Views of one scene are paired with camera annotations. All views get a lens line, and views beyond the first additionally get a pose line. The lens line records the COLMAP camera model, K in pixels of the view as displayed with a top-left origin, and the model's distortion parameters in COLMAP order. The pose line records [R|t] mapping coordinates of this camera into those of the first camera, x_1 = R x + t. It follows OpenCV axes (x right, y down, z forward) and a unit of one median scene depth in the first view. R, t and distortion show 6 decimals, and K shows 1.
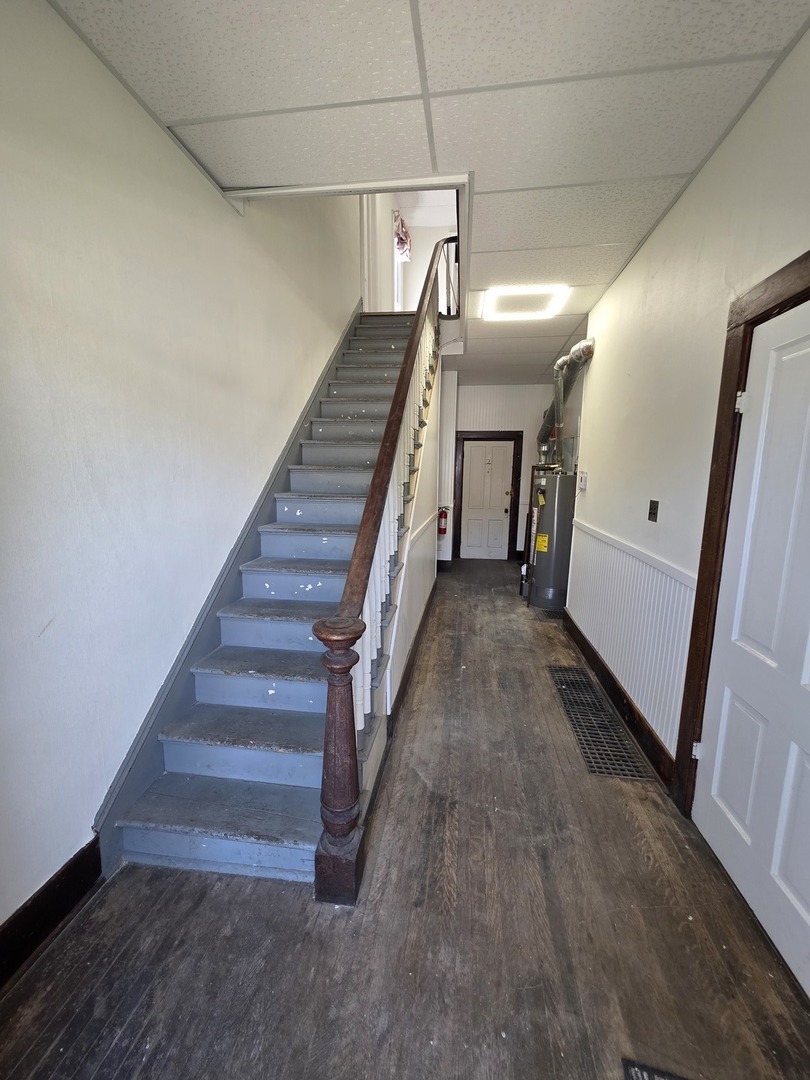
lens RADIAL K [[434.3, 0, 408.8], [0, 434.3, 546.6], [0, 0, 1]] dist [0.000278, 0.000001]
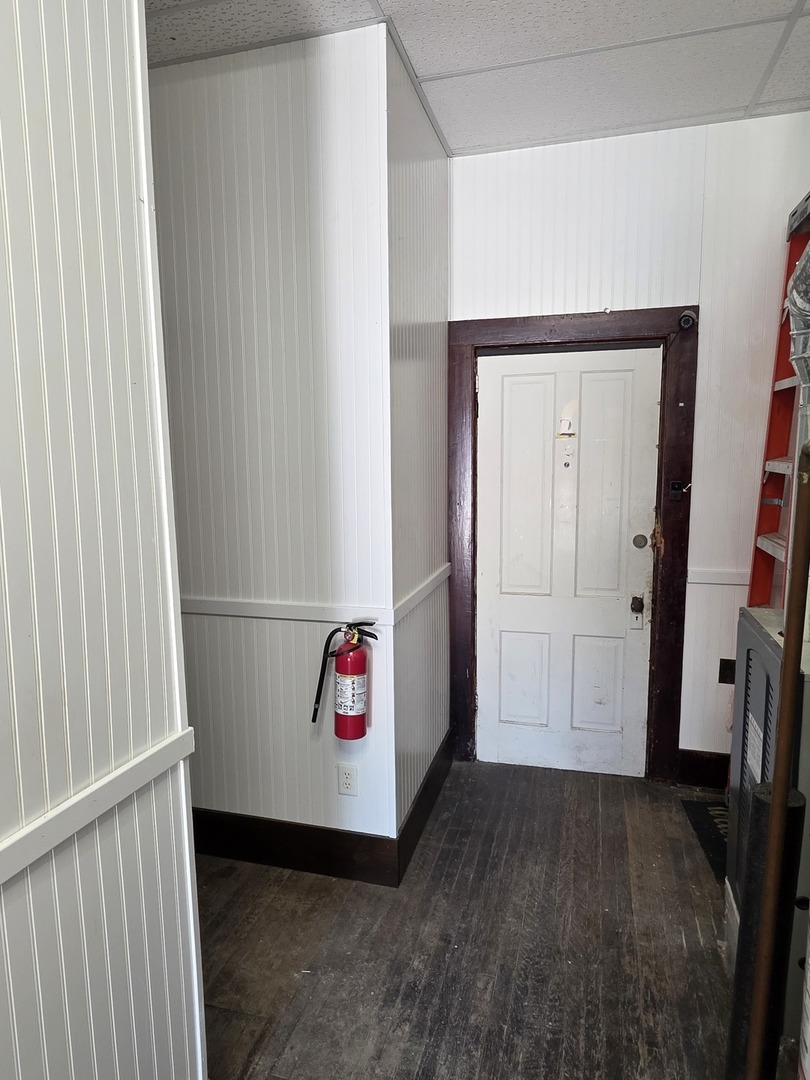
lens RADIAL K [[656.2, 0, 402.0], [0, 656.2, 535.3], [0, 0, 1]] dist [-0.001912, -0.001491]
pose [[0.990419, -0.006061, -0.137964, 0.137439], [-0.000390, 0.998910, -0.046679, -0.108059], [0.138096, 0.046285, 0.989337, 0.579618]]
